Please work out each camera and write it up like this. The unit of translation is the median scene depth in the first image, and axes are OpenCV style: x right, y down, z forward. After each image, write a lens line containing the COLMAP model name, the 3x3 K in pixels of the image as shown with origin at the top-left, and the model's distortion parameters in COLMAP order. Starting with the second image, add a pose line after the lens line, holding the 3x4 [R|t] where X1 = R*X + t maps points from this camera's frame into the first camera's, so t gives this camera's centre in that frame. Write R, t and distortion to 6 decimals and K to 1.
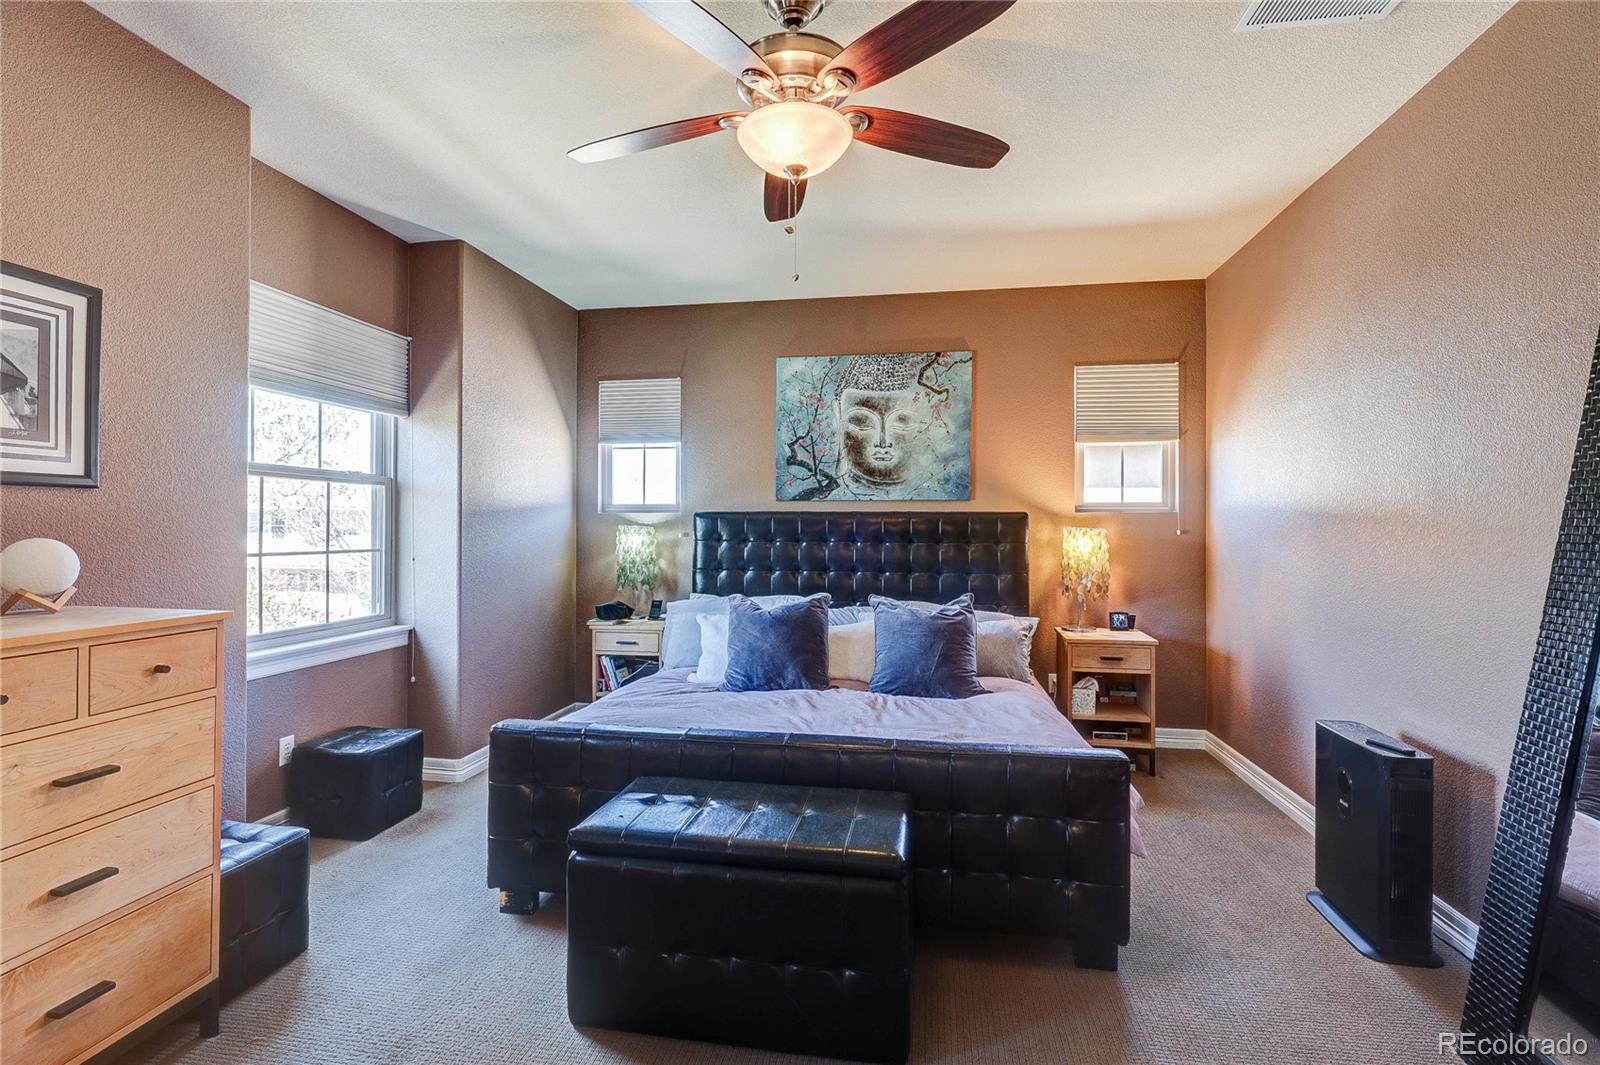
lens RADIAL K [[735.2, 0, 798.1], [0, 735.2, 525.8], [0, 0, 1]] dist [-0.000624, -0.000372]
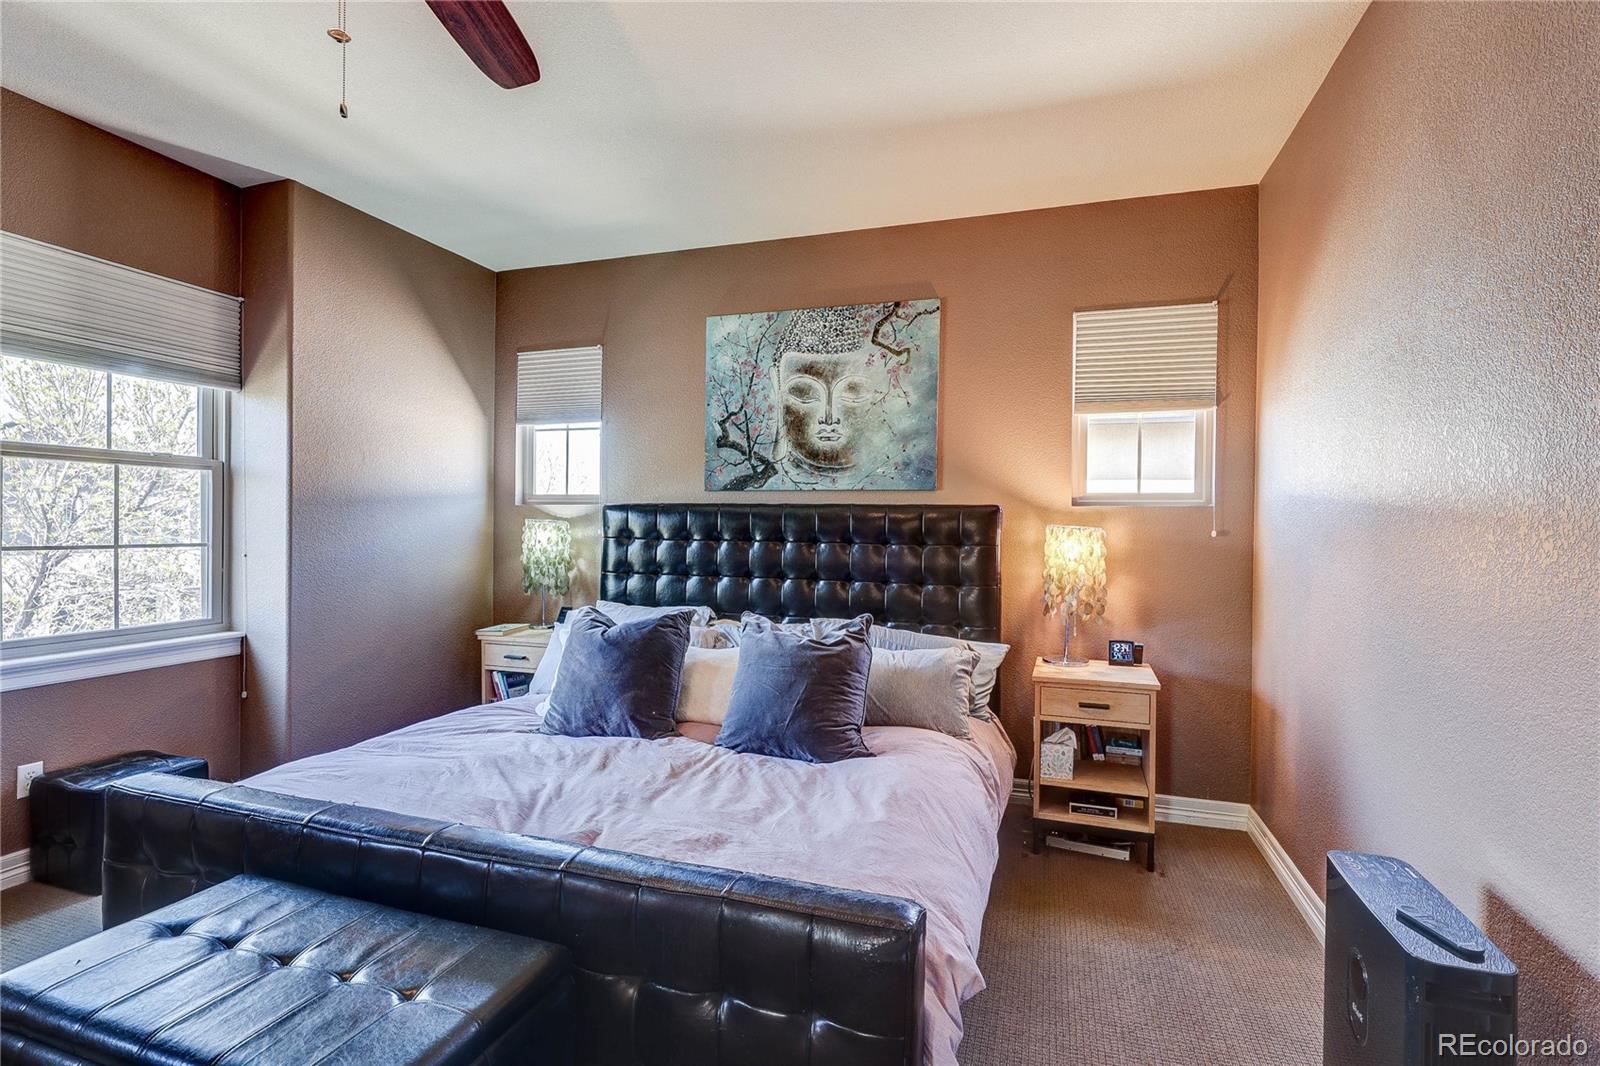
lens RADIAL K [[743.7, 0, 800.0], [0, 743.7, 533.0], [0, 0, 1]] dist [-0.000120, 0.000404]
pose [[0.988993, 0.010072, -0.147616, 0.211343], [-0.008165, 0.999875, 0.013519, 0.001475], [0.147734, -0.012165, 0.988952, 0.198094]]
